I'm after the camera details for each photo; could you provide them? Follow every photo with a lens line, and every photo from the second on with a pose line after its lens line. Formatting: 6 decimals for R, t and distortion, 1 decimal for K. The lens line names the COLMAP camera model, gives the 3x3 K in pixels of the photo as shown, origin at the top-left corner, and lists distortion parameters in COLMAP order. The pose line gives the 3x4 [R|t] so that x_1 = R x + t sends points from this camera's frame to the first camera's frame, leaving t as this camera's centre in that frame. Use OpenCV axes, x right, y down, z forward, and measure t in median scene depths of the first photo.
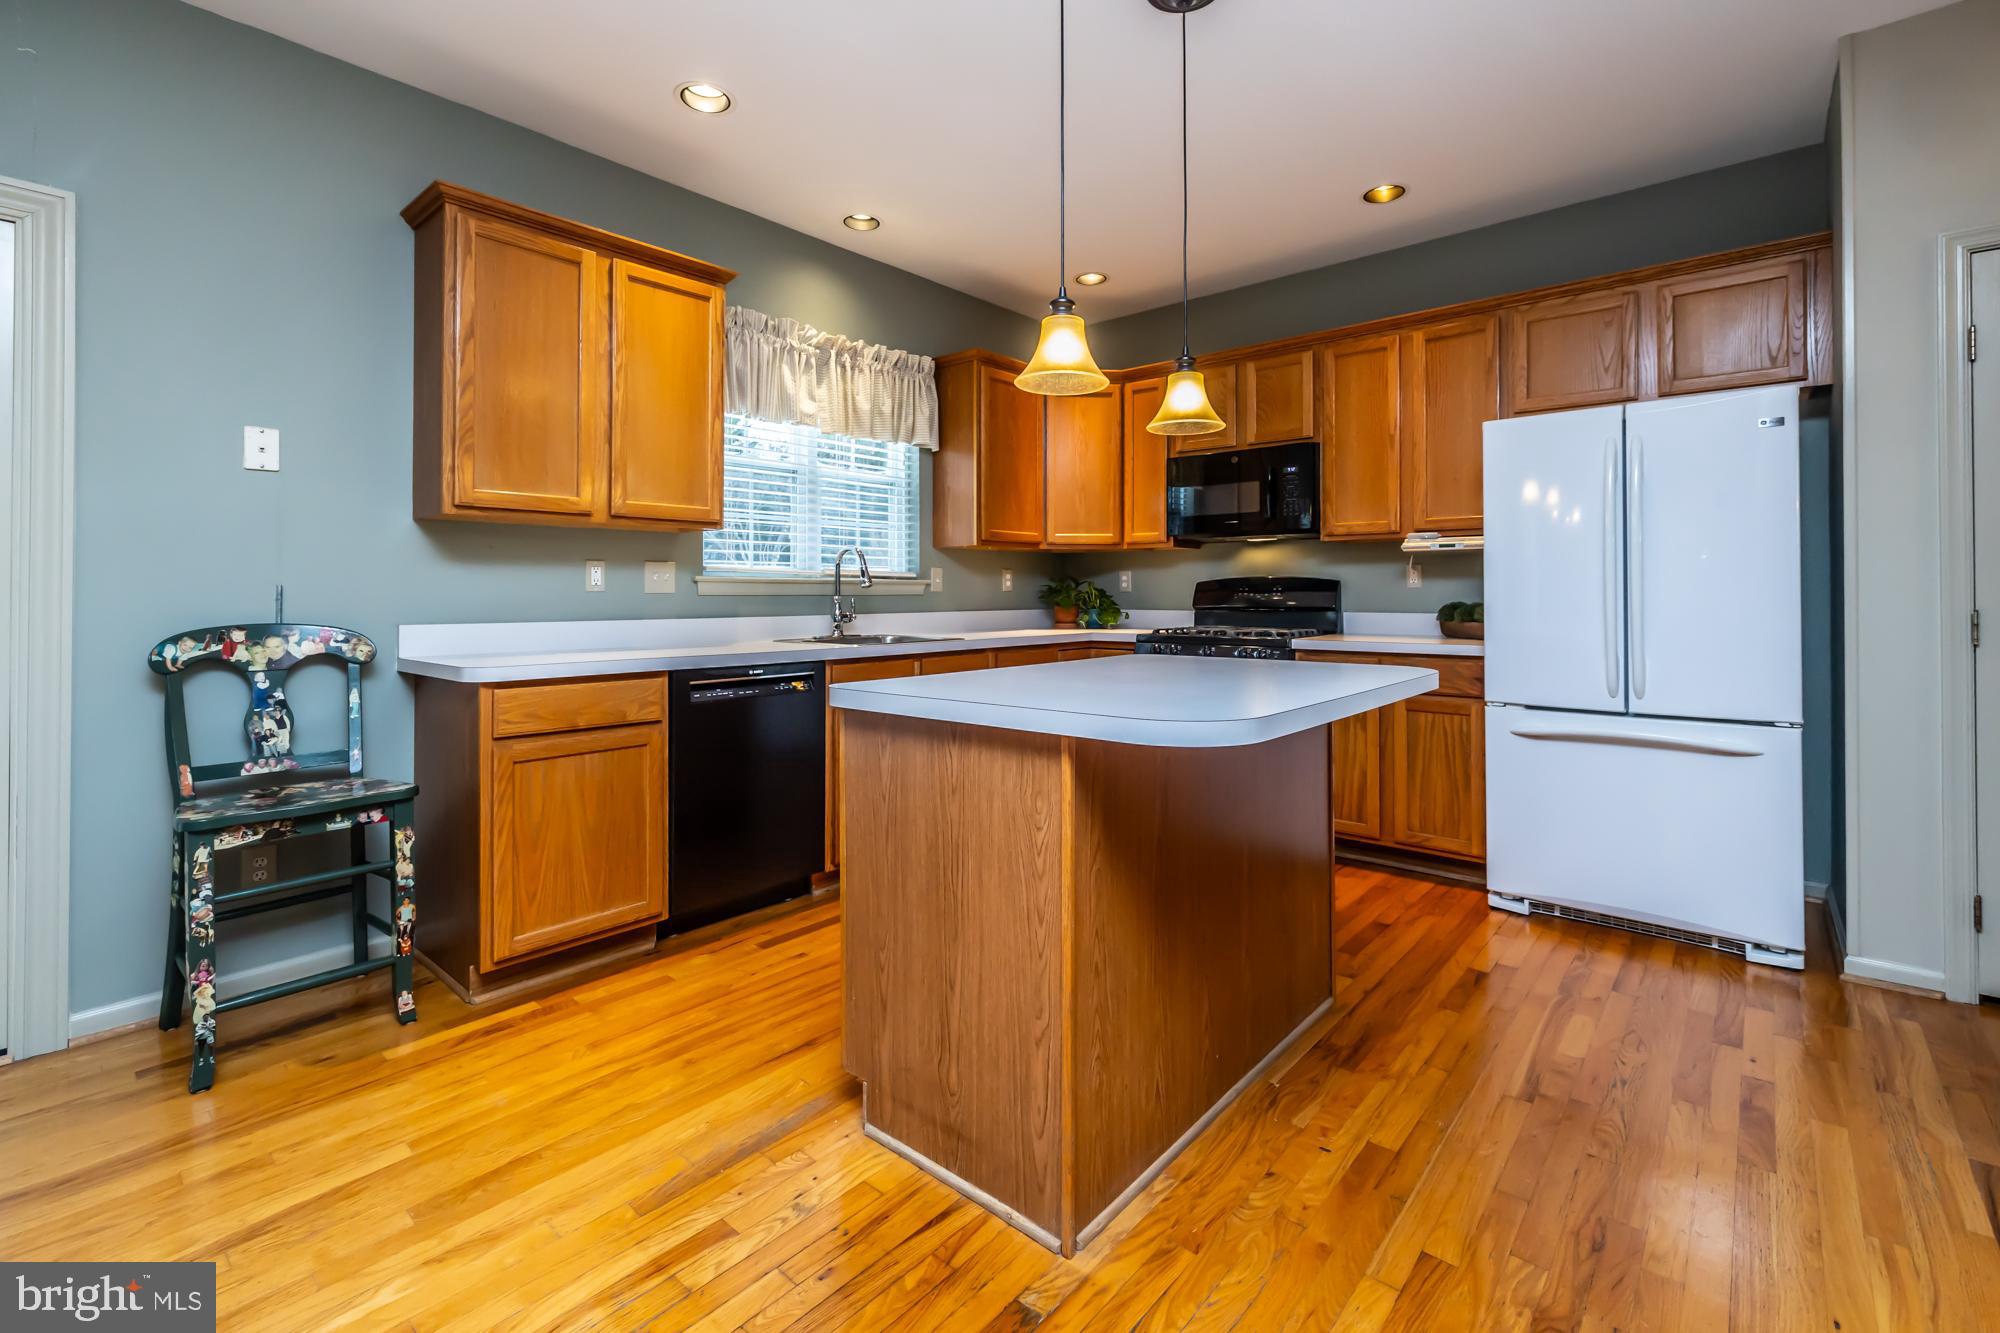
lens RADIAL K [[867.0, 0, 975.5], [0, 867.0, 584.0], [0, 0, 1]] dist [-0.000817, 0.000579]
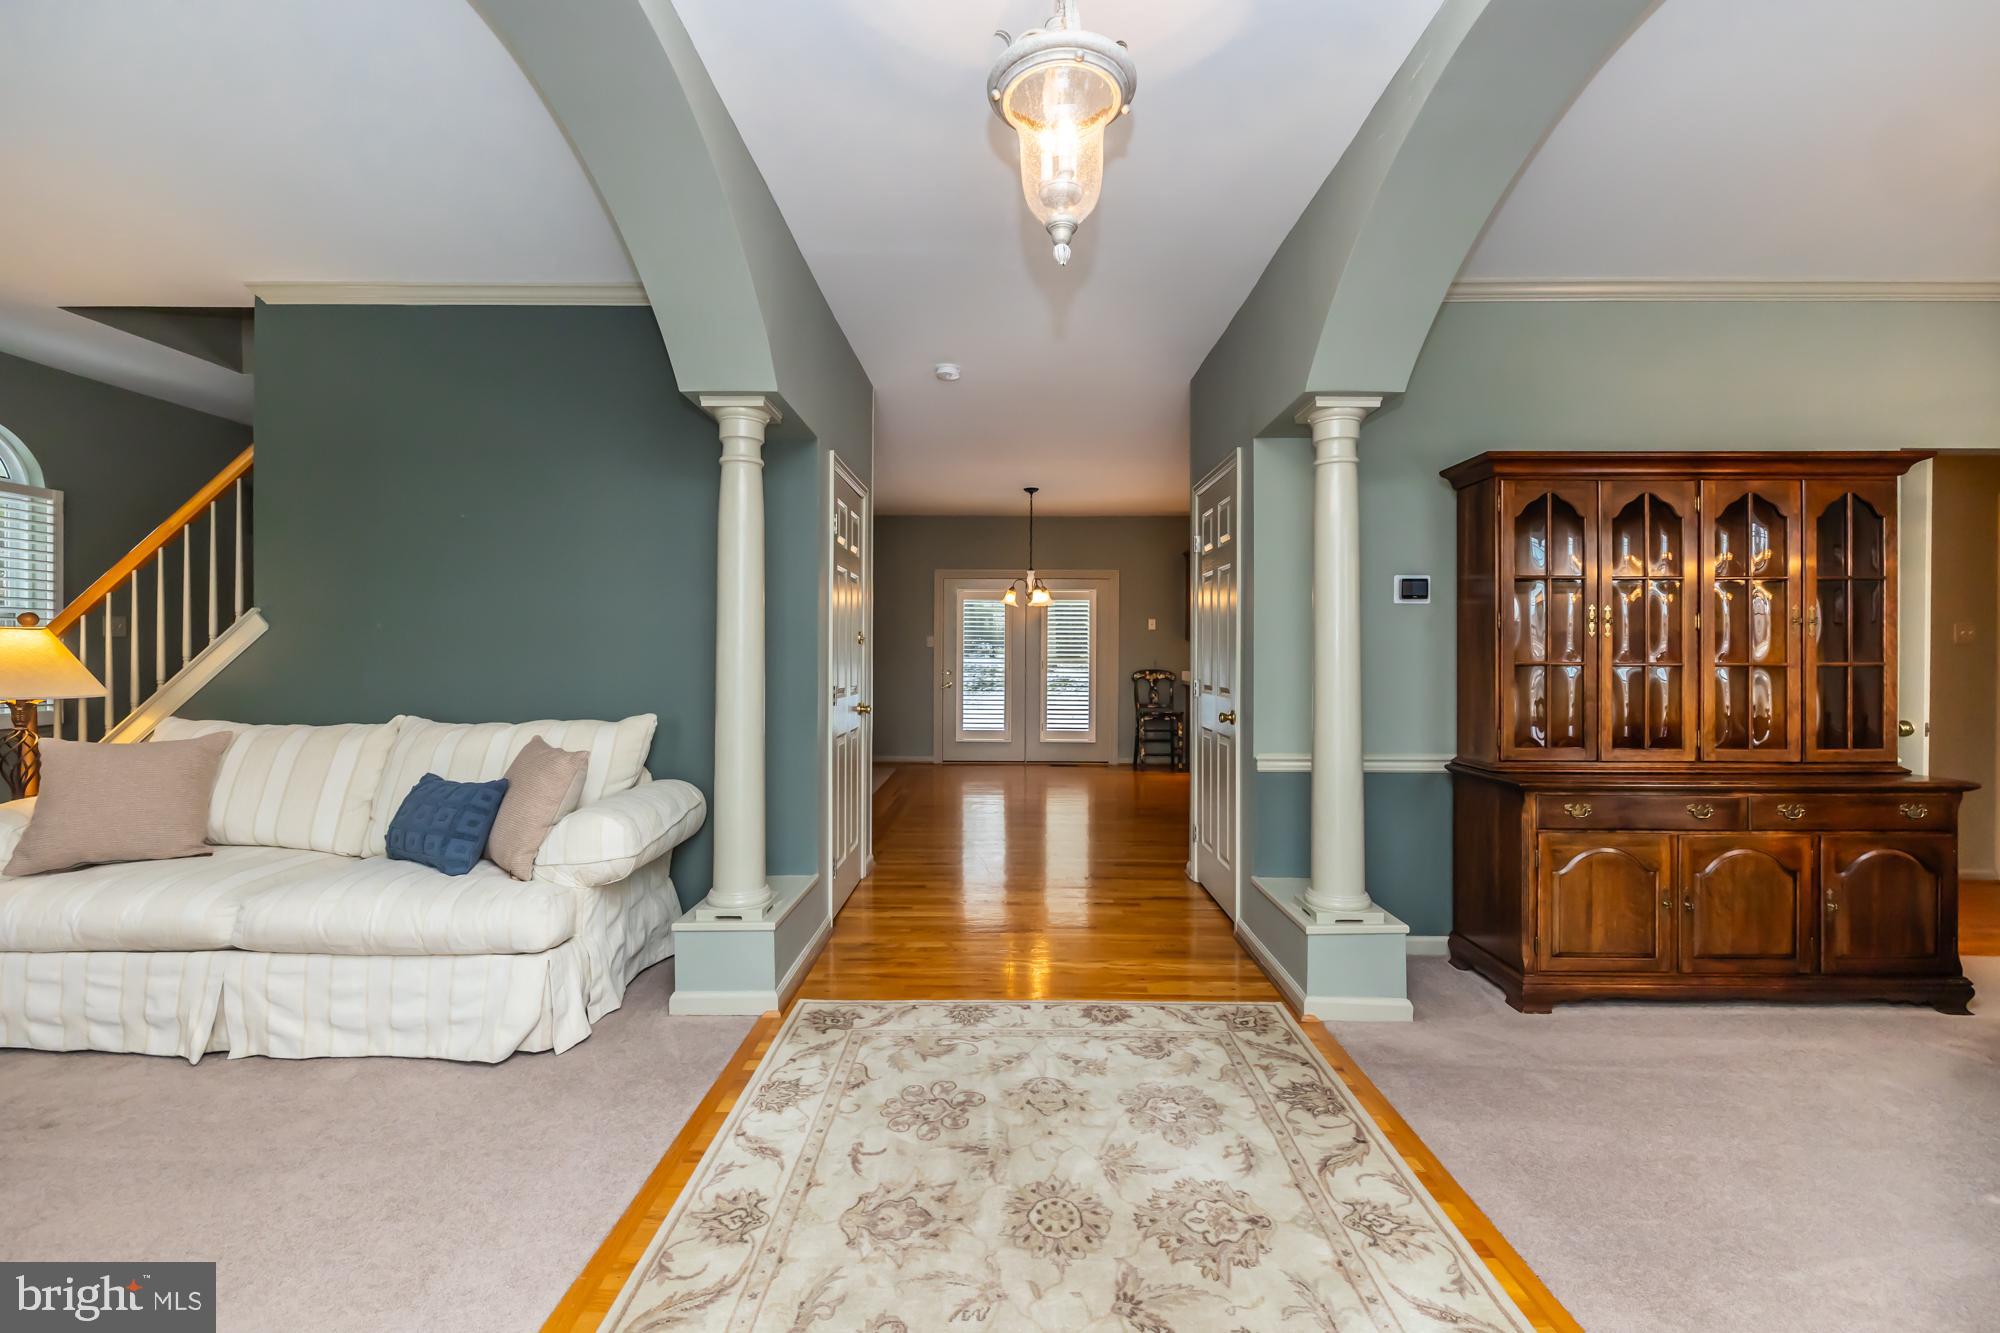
lens RADIAL K [[867.0, 0, 1002.8], [0, 867.0, 658.0], [0, 0, 1]] dist [-0.000817, 0.000579]
pose [[0.659785, 0.006006, -0.751430, 1.571028], [0.002177, 0.999949, 0.009904, -0.042905], [0.751451, -0.008171, 0.659738, -1.958575]]
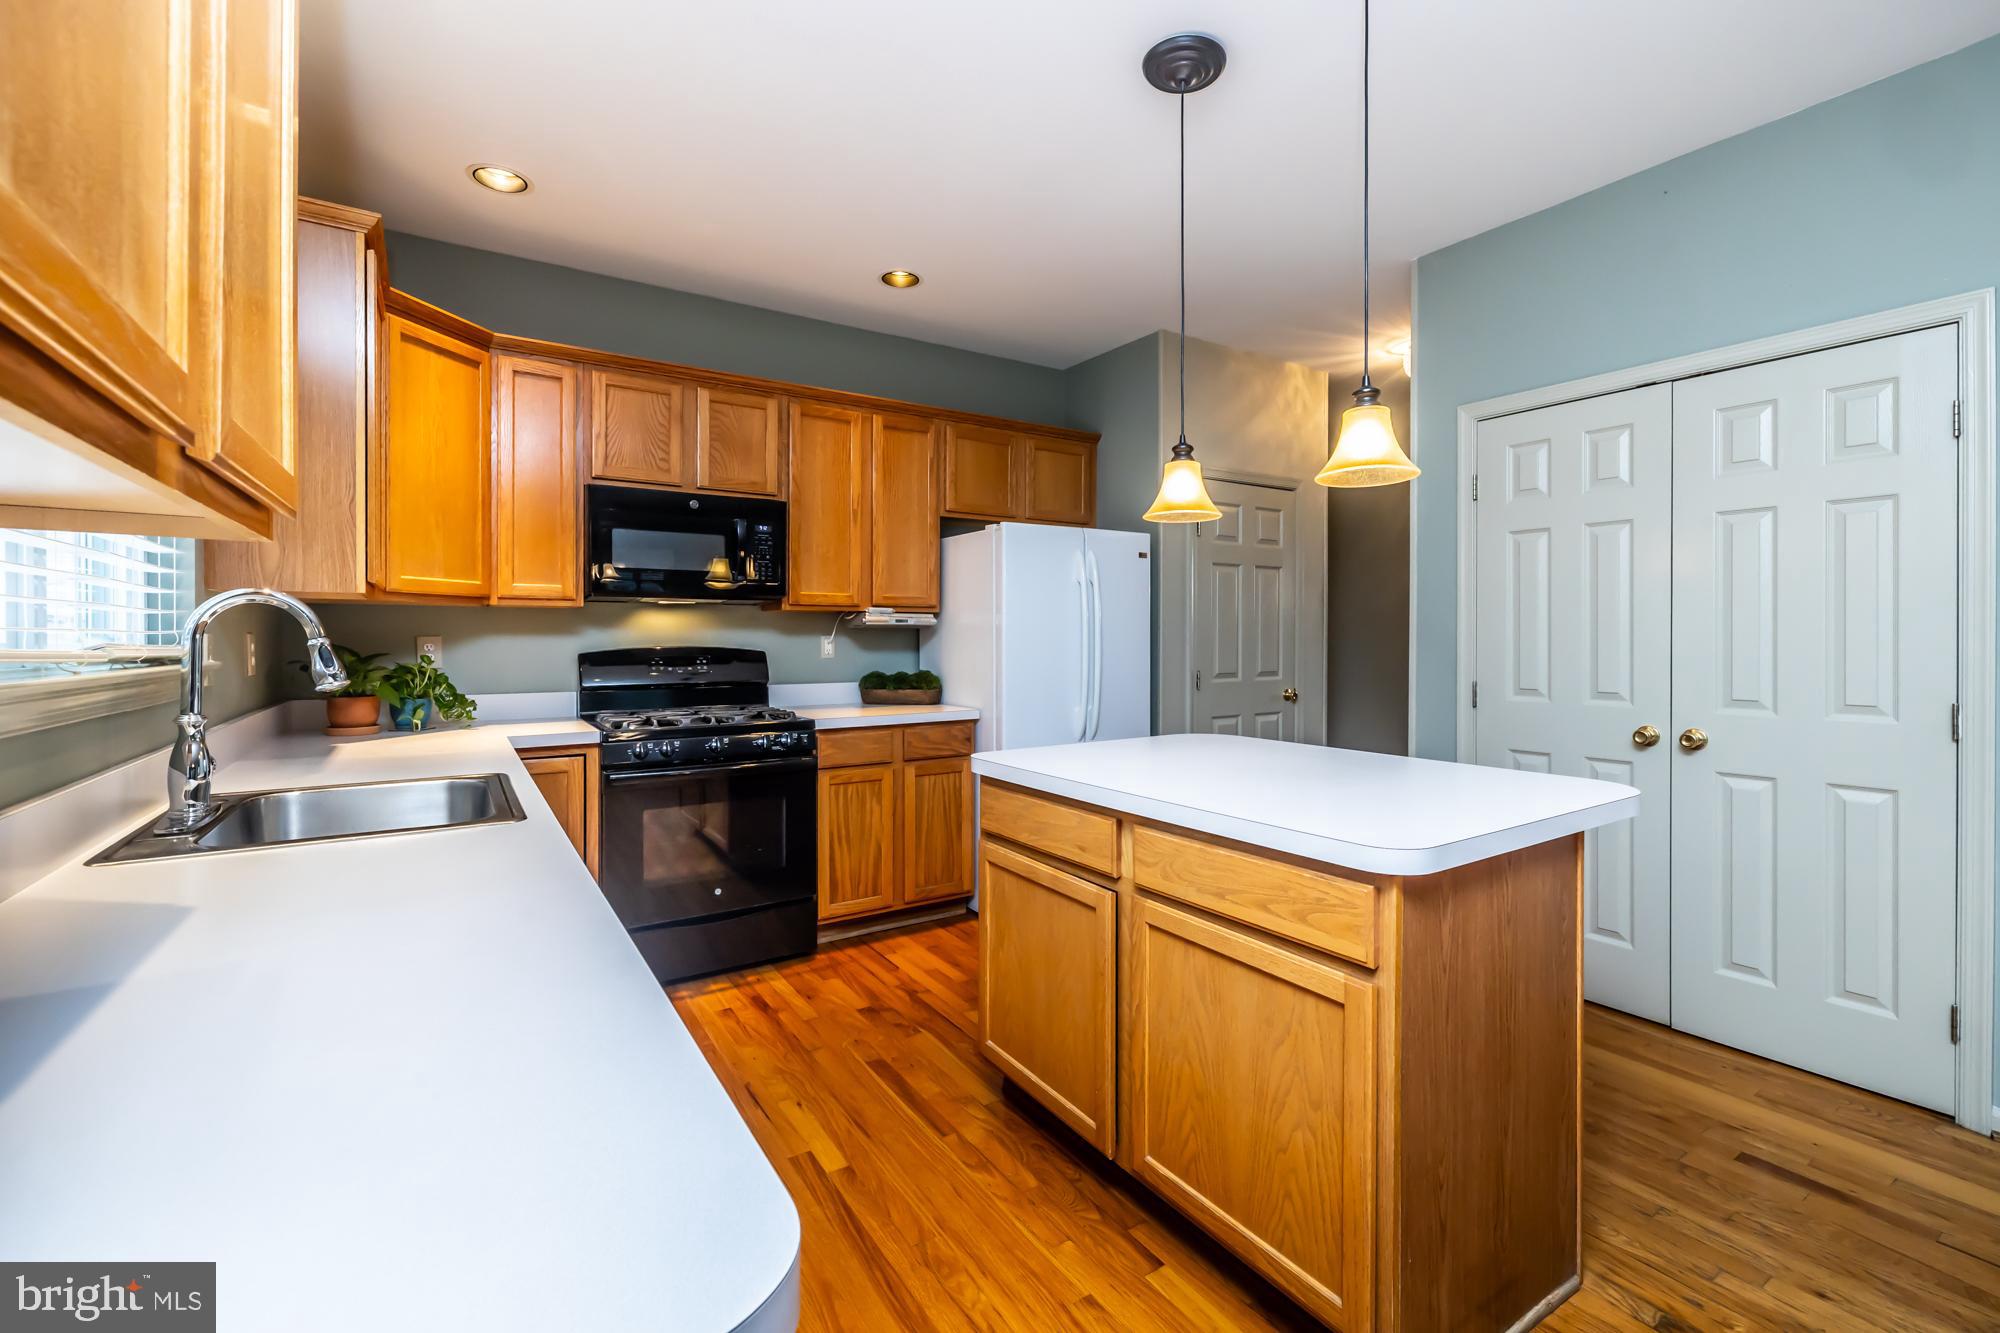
lens RADIAL K [[867.0, 0, 990.1], [0, 867.0, 642.3], [0, 0, 1]] dist [-0.000817, 0.000579]
pose [[0.258494, -0.006019, 0.965994, -0.674141], [-0.008680, 0.999926, 0.008553, -0.038680], [-0.965974, -0.010596, 0.258423, 0.850864]]
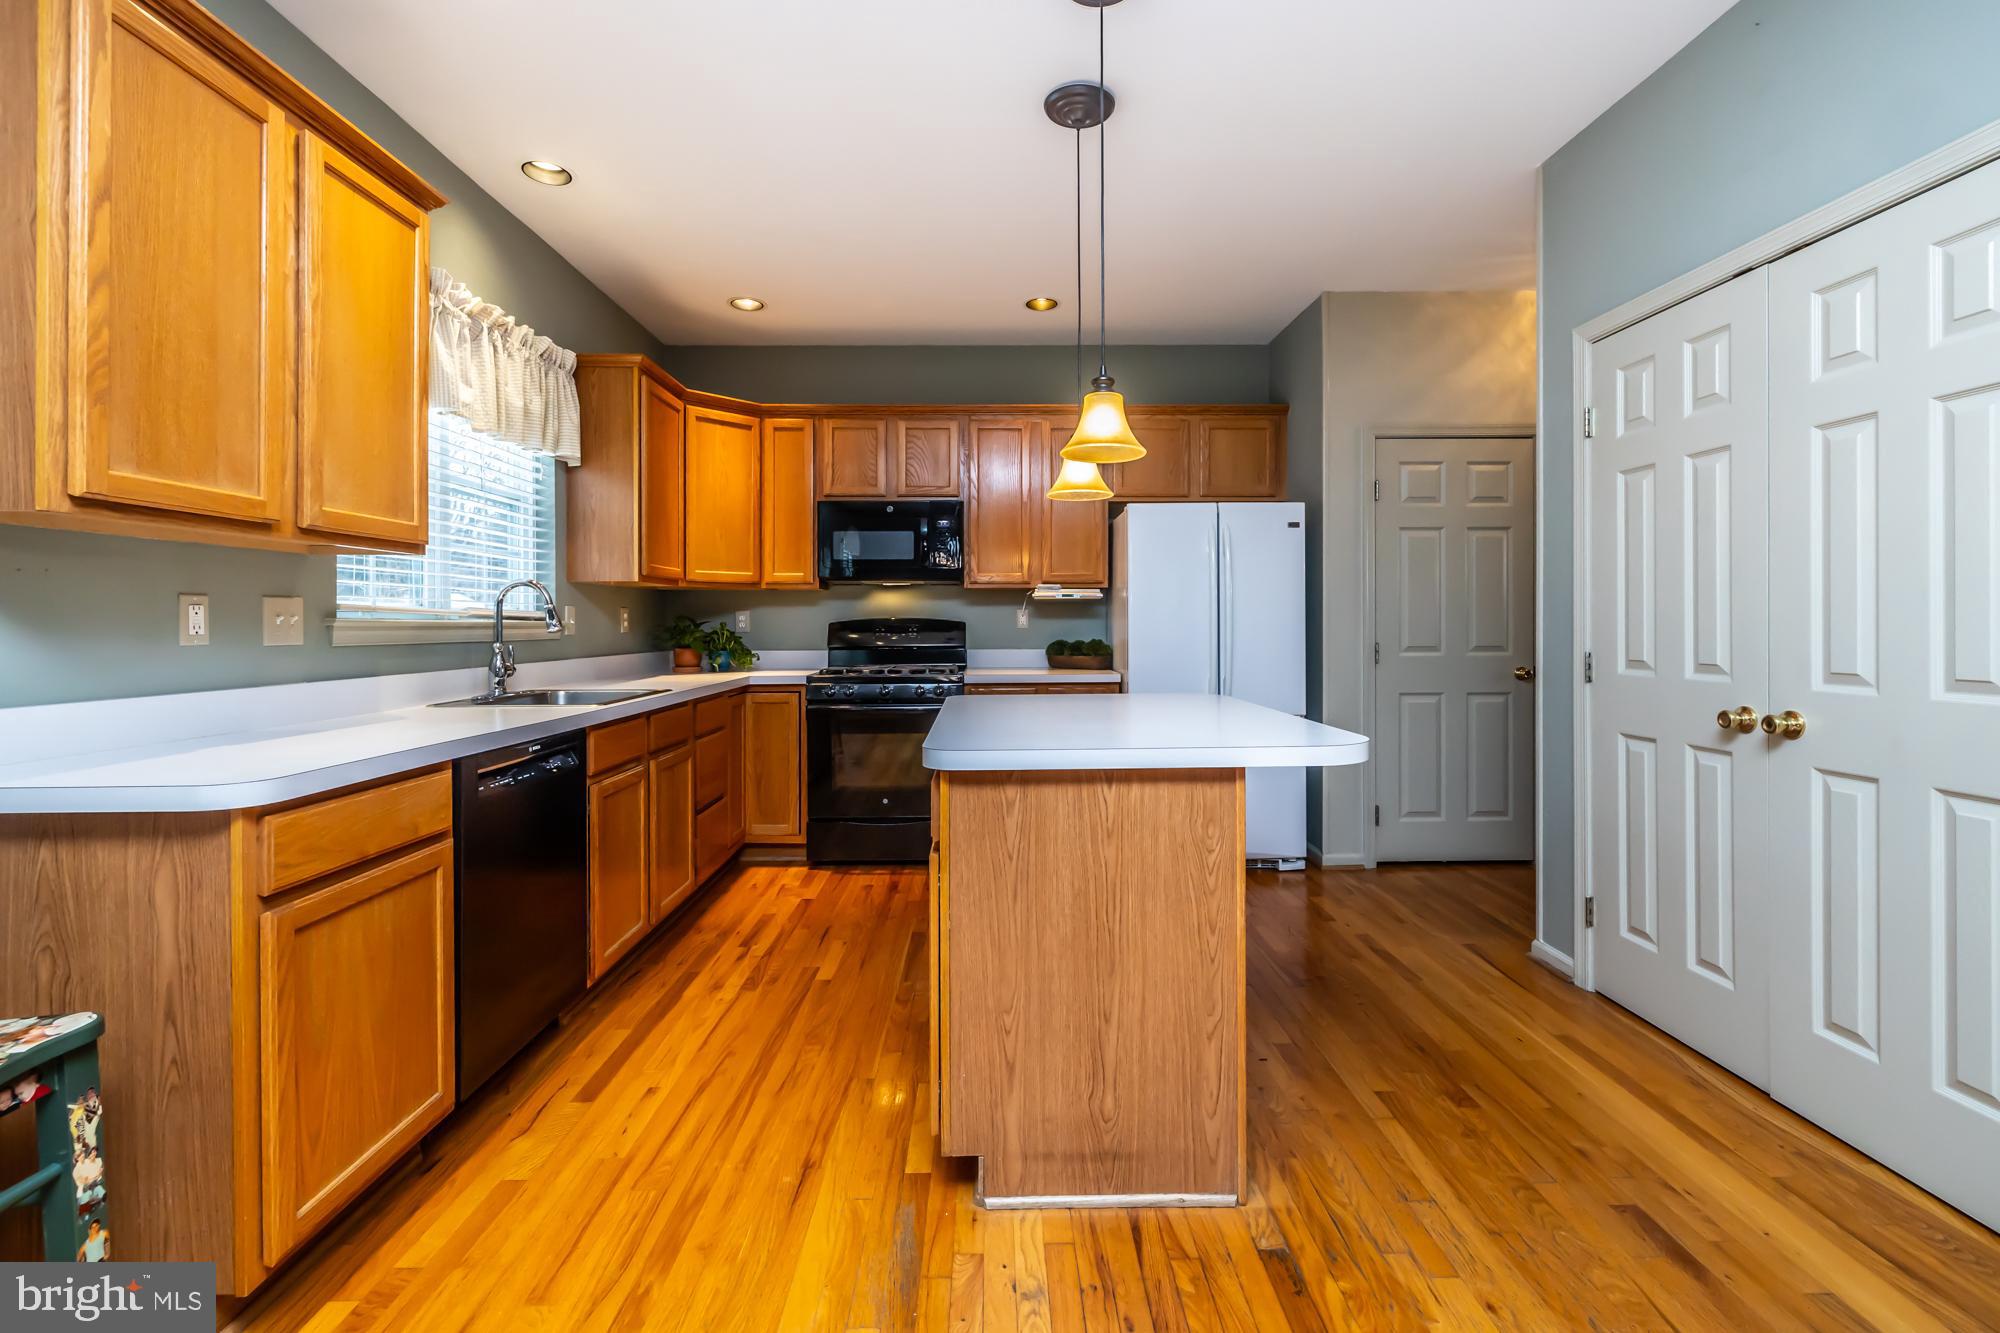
lens RADIAL K [[867.0, 0, 988.7], [0, 867.0, 622.8], [0, 0, 1]] dist [-0.000817, 0.000579]
pose [[0.742237, -0.000764, 0.670137, -0.534912], [-0.004029, 0.999976, 0.005602, -0.015768], [-0.670125, -0.006858, 0.742217, 0.200307]]
